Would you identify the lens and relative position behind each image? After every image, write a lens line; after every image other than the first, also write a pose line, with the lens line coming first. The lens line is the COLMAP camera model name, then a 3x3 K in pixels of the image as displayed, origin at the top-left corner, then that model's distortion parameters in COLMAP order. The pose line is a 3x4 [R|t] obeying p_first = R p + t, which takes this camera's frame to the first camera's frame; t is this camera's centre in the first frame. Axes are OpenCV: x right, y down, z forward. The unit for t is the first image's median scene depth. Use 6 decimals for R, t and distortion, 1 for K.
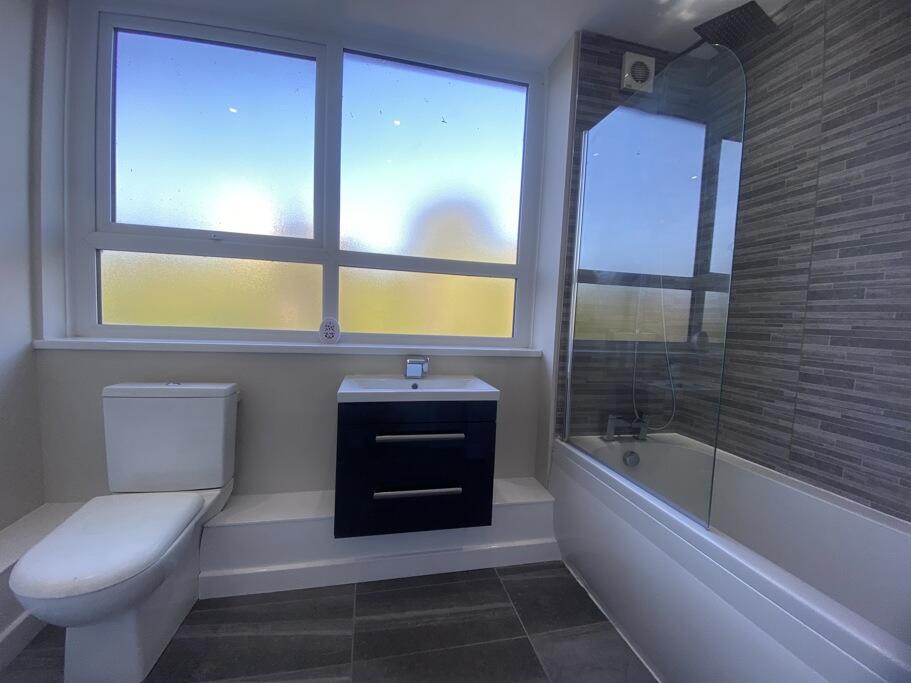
lens RADIAL K [[366.4, 0, 450.9], [0, 366.4, 344.9], [0, 0, 1]] dist [0.002055, -0.011088]
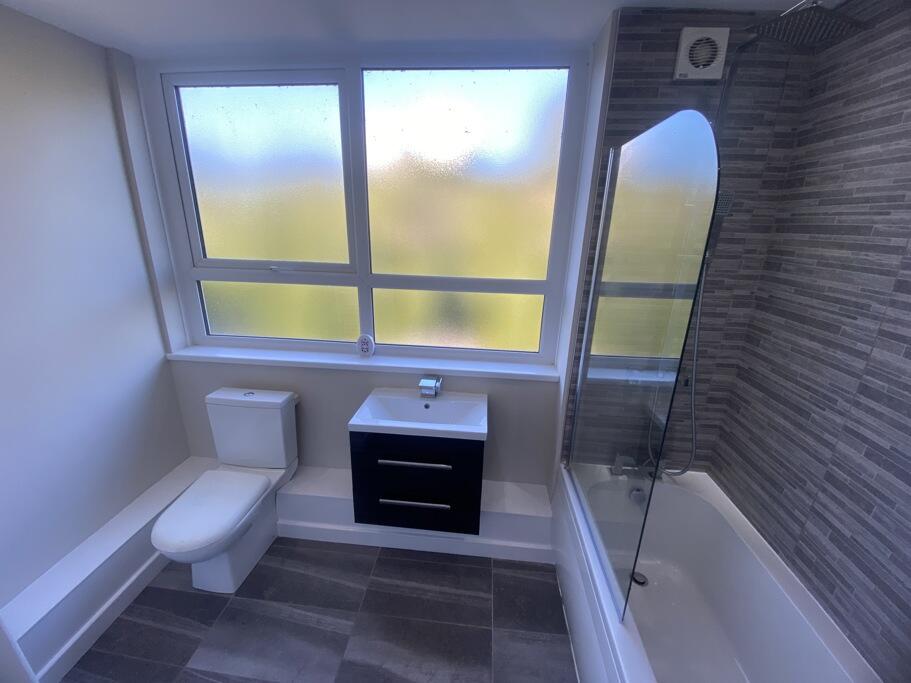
lens RADIAL K [[366.4, 0, 450.9], [0, 366.4, 344.9], [0, 0, 1]] dist [0.002055, -0.011088]
pose [[0.951673, 0.074882, -0.297843, 0.330999], [-0.007230, 0.975013, 0.222030, -0.364268], [0.307027, -0.209146, 0.928435, 0.009068]]
